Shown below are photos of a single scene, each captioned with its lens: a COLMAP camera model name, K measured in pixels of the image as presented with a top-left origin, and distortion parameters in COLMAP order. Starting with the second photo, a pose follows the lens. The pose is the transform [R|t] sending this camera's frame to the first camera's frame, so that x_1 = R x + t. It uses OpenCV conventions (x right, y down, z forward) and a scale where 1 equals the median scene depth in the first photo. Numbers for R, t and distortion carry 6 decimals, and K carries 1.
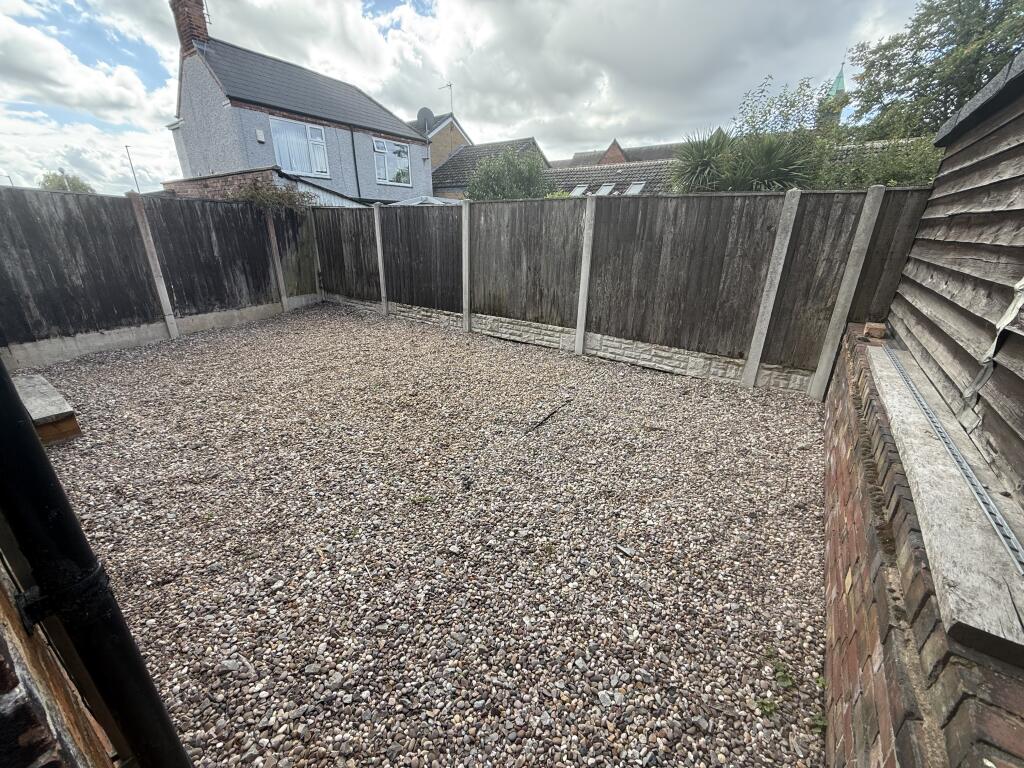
lens RADIAL K [[404.7, 0, 508.5], [0, 404.7, 381.9], [0, 0, 1]] dist [0.002116, 0.000615]
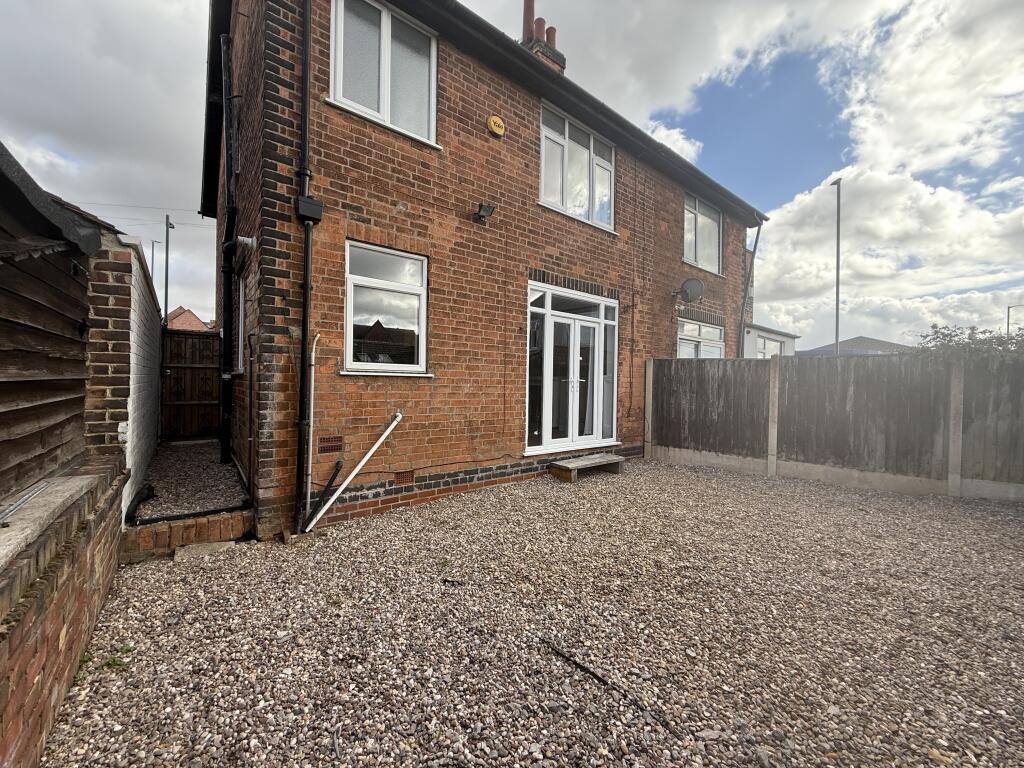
lens RADIAL K [[404.7, 0, 510.8], [0, 404.7, 384.5], [0, 0, 1]] dist [0.002116, 0.000615]
pose [[-0.277676, -0.014617, -0.960563, 0.448109], [-0.356952, 0.929870, 0.089036, -0.195672], [0.891897, 0.367599, -0.263420, 0.604632]]
